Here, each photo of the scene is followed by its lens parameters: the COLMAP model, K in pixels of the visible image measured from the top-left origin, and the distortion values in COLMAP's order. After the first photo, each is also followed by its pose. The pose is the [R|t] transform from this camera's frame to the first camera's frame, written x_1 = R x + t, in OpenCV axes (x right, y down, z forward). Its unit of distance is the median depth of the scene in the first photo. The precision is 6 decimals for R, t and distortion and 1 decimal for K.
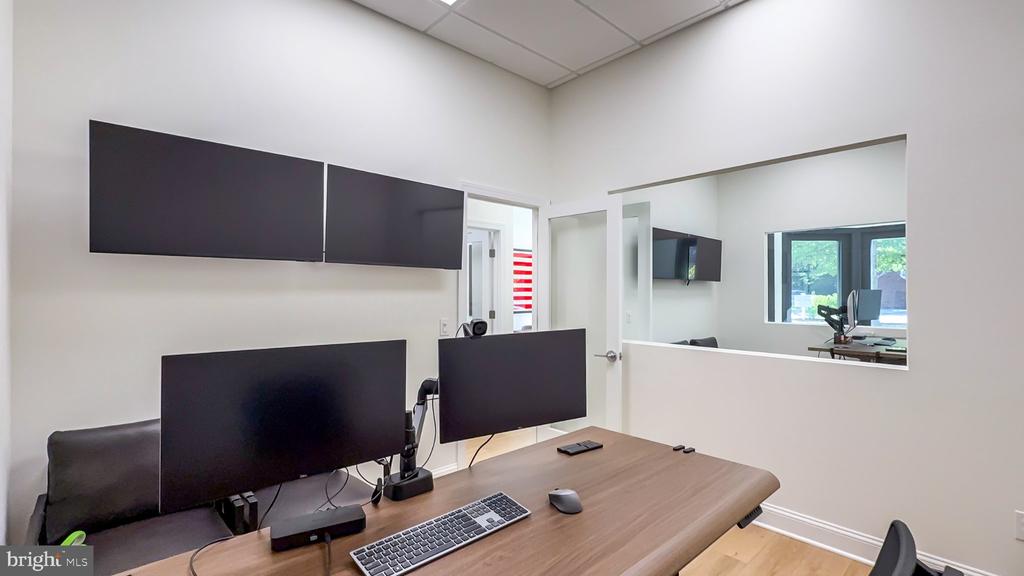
lens RADIAL K [[455.1, 0, 513.4], [0, 455.1, 297.4], [0, 0, 1]] dist [-0.000138, 0.000167]
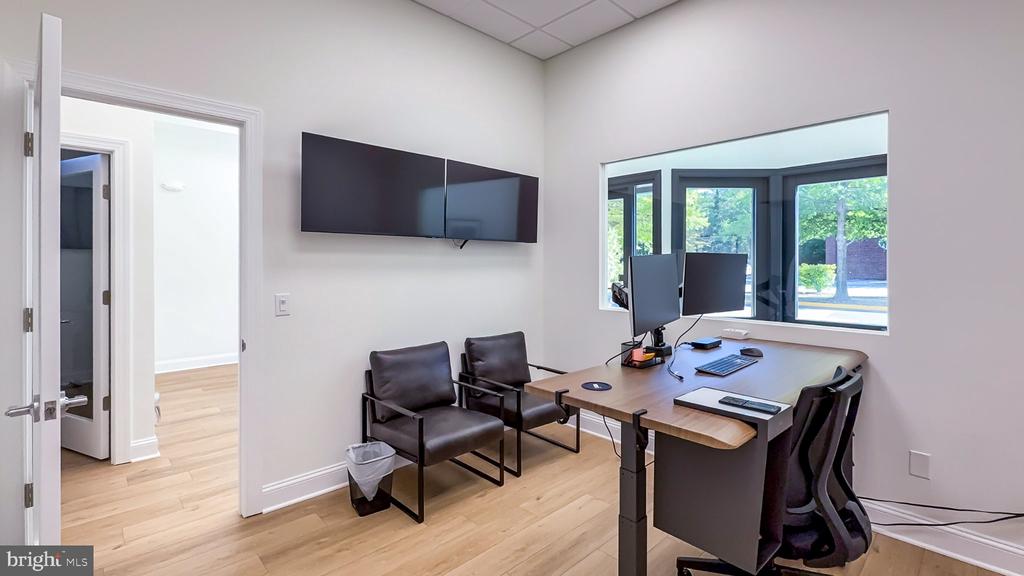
lens RADIAL K [[455.1, 0, 511.4], [0, 455.1, 262.7], [0, 0, 1]] dist [-0.000138, 0.000167]
pose [[0.999941, 0.002053, 0.010699, 0.333017], [-0.001947, 0.999949, -0.009864, -0.000814], [-0.010719, 0.009842, 0.999894, 0.300757]]
